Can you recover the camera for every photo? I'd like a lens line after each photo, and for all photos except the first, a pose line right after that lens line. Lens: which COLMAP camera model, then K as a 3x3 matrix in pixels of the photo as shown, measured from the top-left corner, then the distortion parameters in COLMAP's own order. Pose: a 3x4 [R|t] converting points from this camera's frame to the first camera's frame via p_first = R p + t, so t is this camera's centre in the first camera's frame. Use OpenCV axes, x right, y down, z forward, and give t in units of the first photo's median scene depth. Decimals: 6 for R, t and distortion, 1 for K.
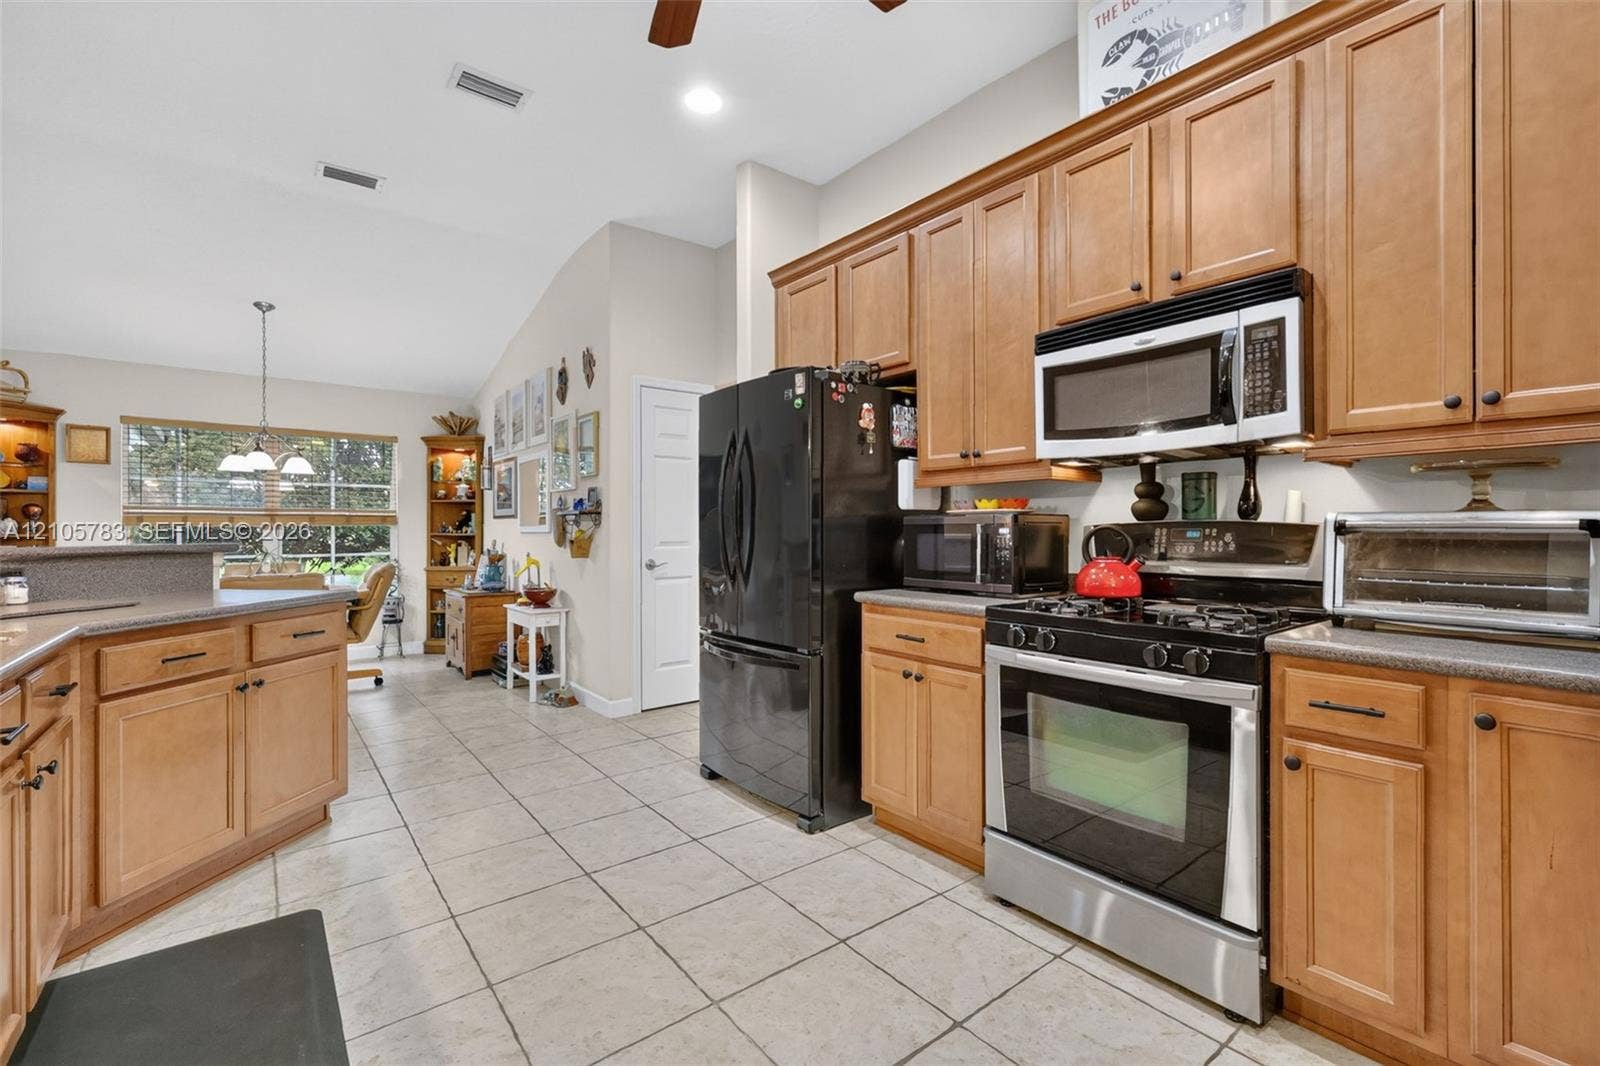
lens RADIAL K [[696.5, 0, 807.3], [0, 696.5, 522.8], [0, 0, 1]] dist [0.000870, 0.000596]
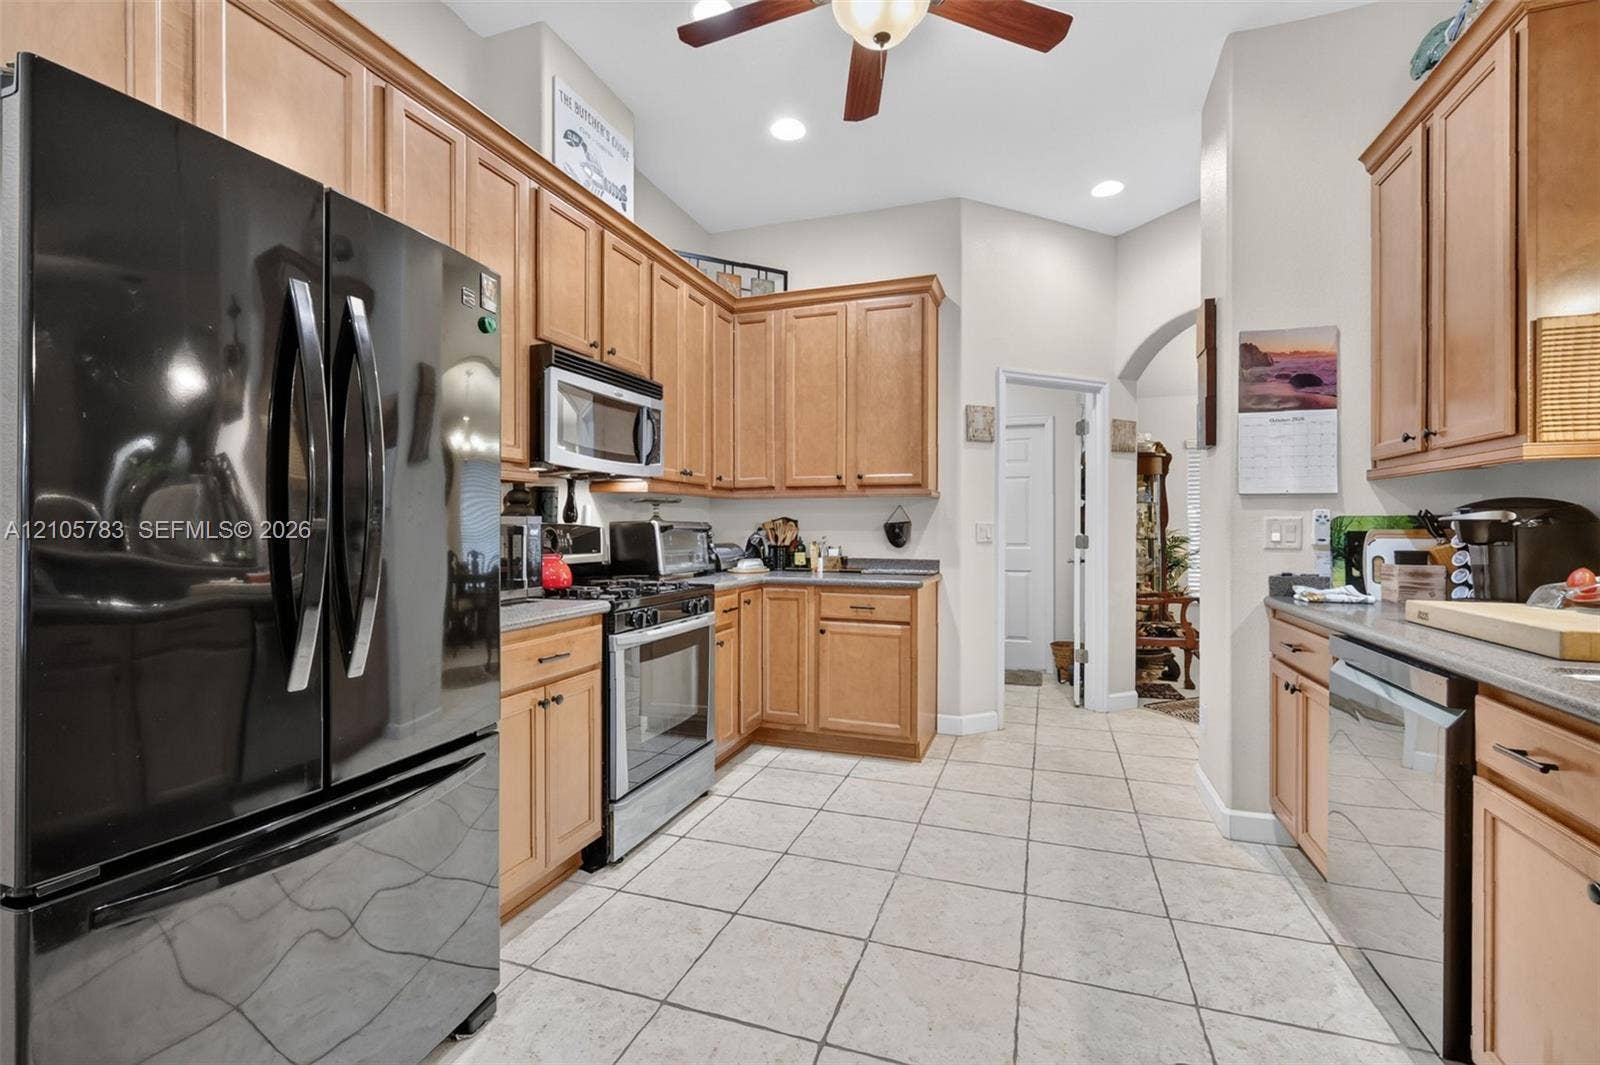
lens RADIAL K [[692.4, 0, 805.0], [0, 692.4, 529.6], [0, 0, 1]] dist [-0.001987, -0.000420]
pose [[-0.536837, -0.000320, 0.843686, -0.455862], [-0.006948, 0.999968, -0.004042, 0.005735], [-0.843658, -0.008032, -0.536821, 0.745087]]
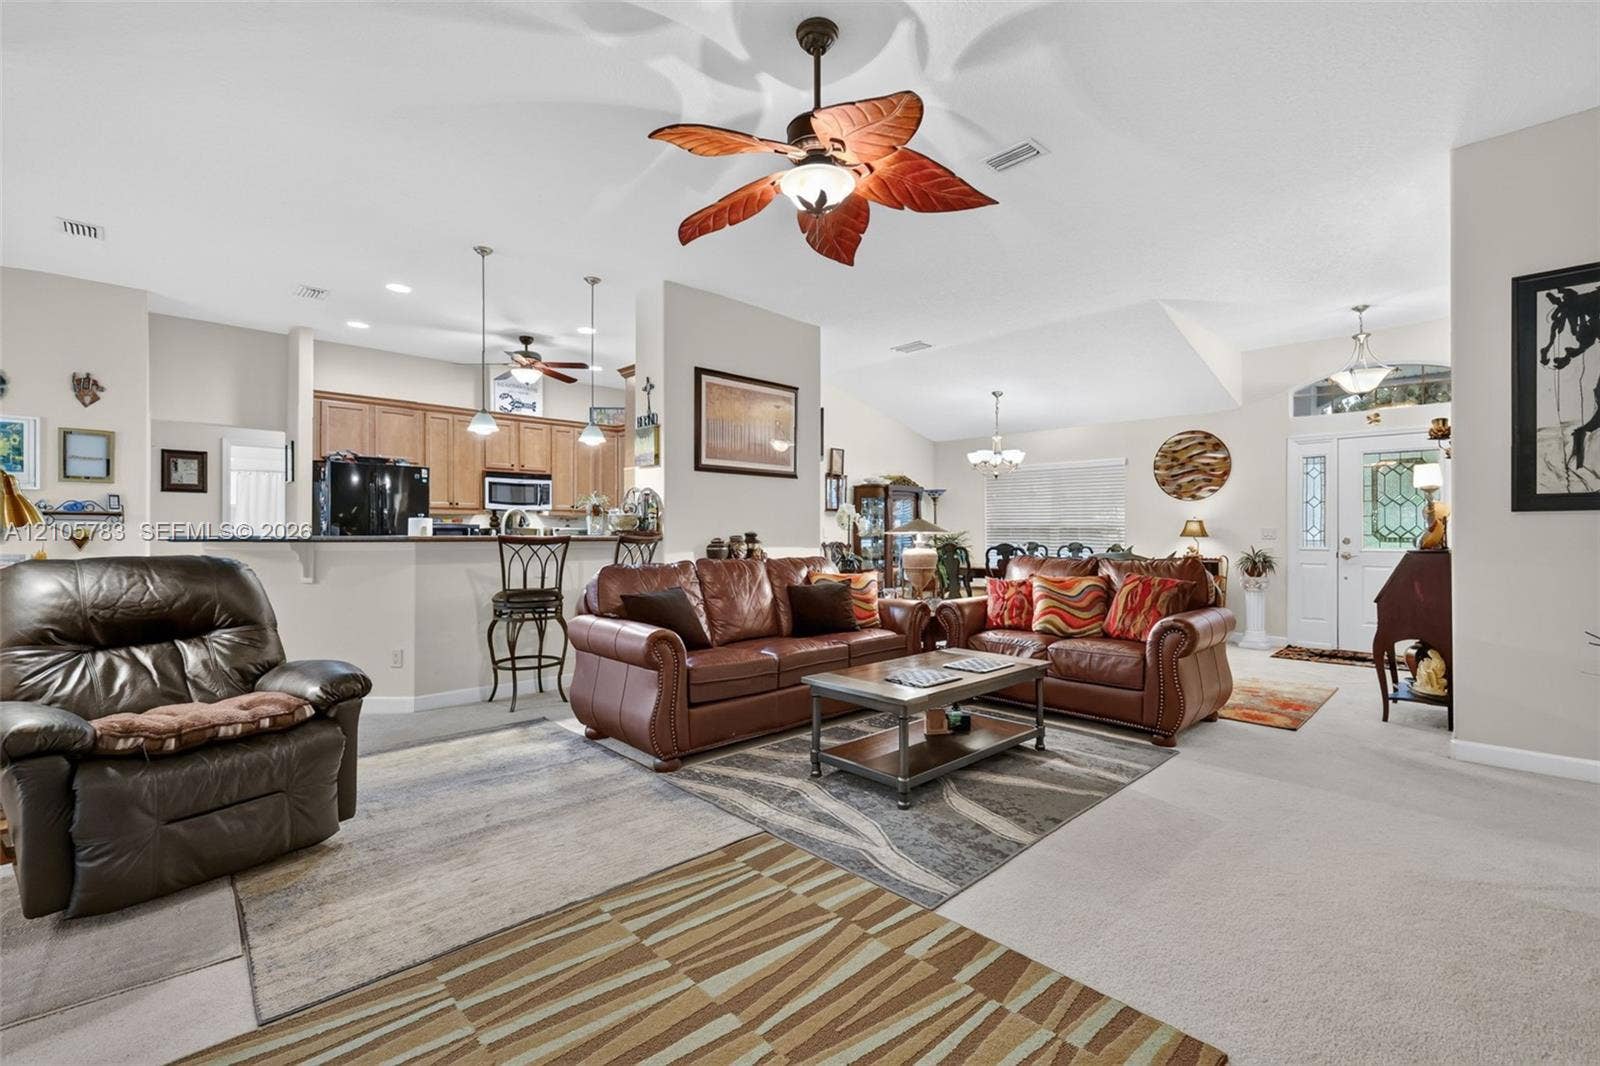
lens RADIAL K [[695.5, 0, 797.3], [0, 695.5, 554.0], [0, 0, 1]] dist [-0.000052, -0.000027]
pose [[-0.097938, -0.028280, 0.994791, -1.903317], [-0.001333, 0.999599, 0.028285, 0.017377], [-0.995192, 0.001445, -0.097936, -0.089567]]
